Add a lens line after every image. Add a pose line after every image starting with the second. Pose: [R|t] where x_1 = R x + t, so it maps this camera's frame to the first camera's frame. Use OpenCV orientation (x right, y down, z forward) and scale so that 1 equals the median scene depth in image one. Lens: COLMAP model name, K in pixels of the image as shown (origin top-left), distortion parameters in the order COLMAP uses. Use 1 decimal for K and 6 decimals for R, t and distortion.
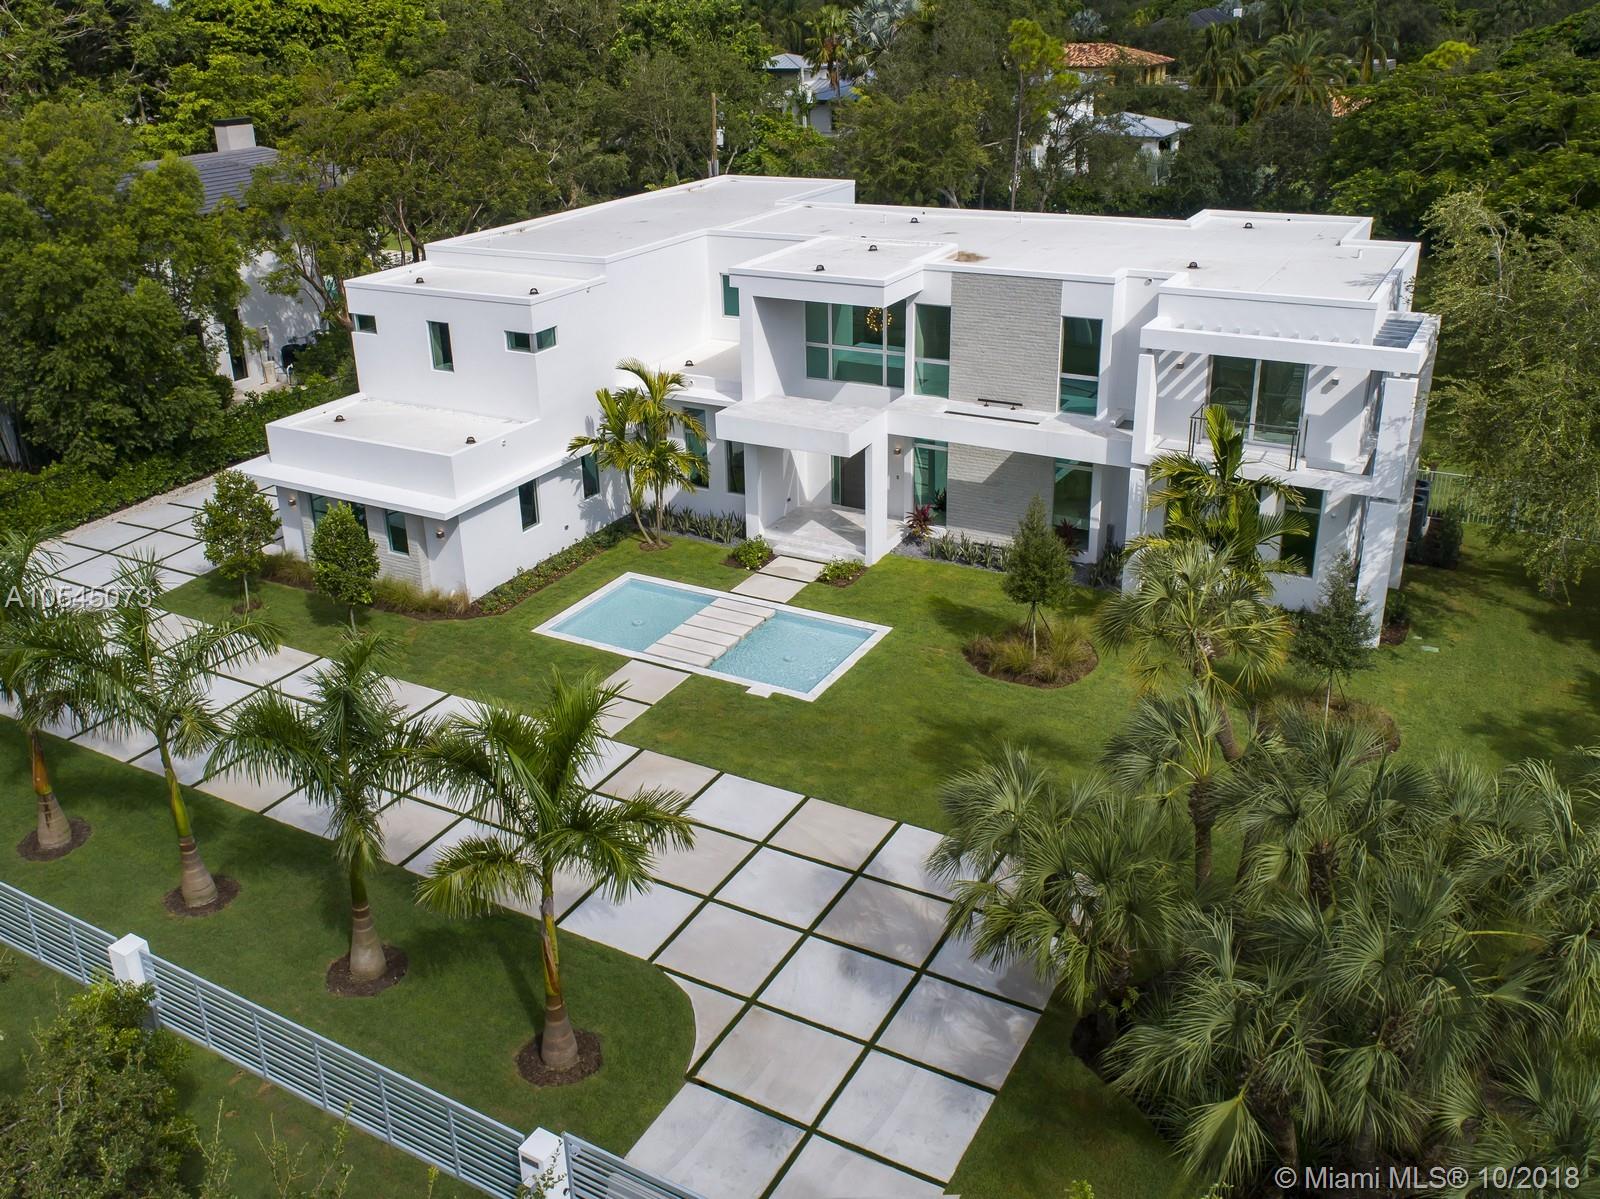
lens RADIAL K [[1306.8, 0, 800.0], [0, 1306.8, 599.5], [0, 0, 1]] dist [-0.006754, -0.000348]
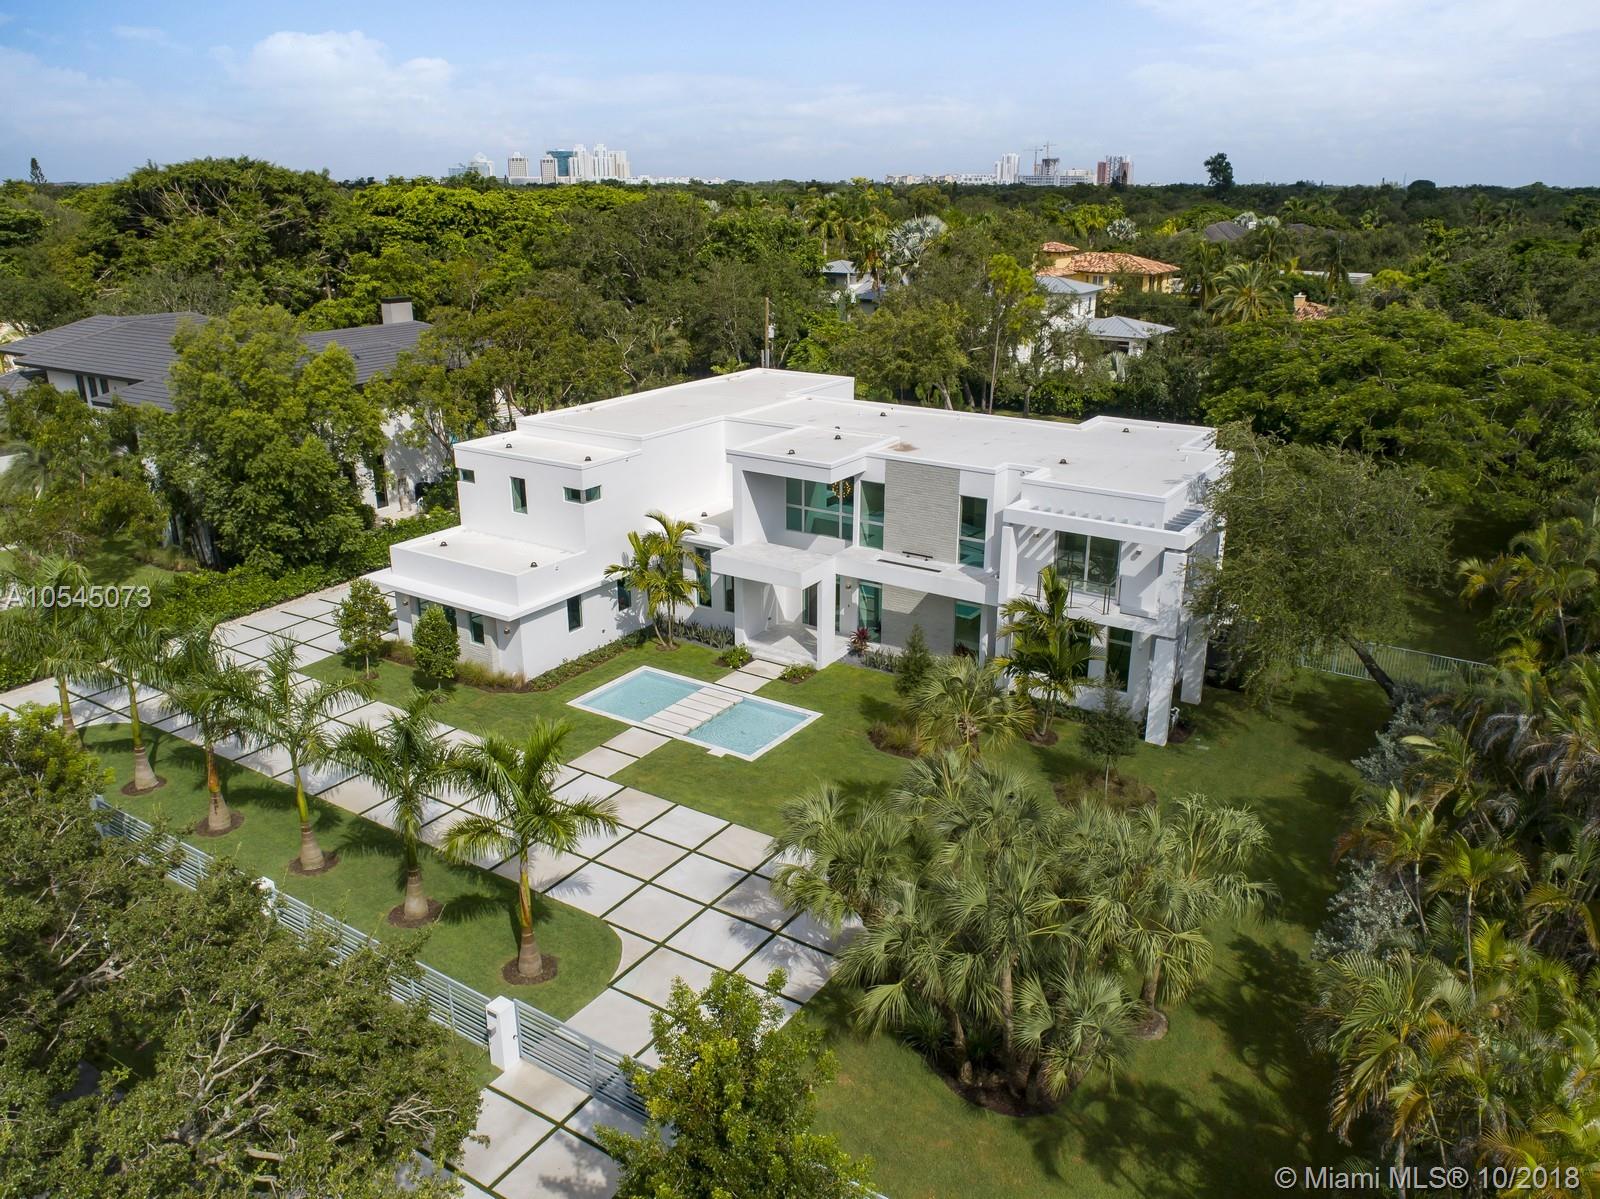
lens RADIAL K [[1148.1, 0, 837.9], [0, 1148.1, 669.6], [0, 0, 1]] dist [-0.002100, -0.002396]
pose [[0.998164, 0.049193, -0.035350, 0.113345], [-0.050327, 0.998222, -0.031946, 0.011358], [0.033716, 0.033666, 0.998864, -0.192676]]
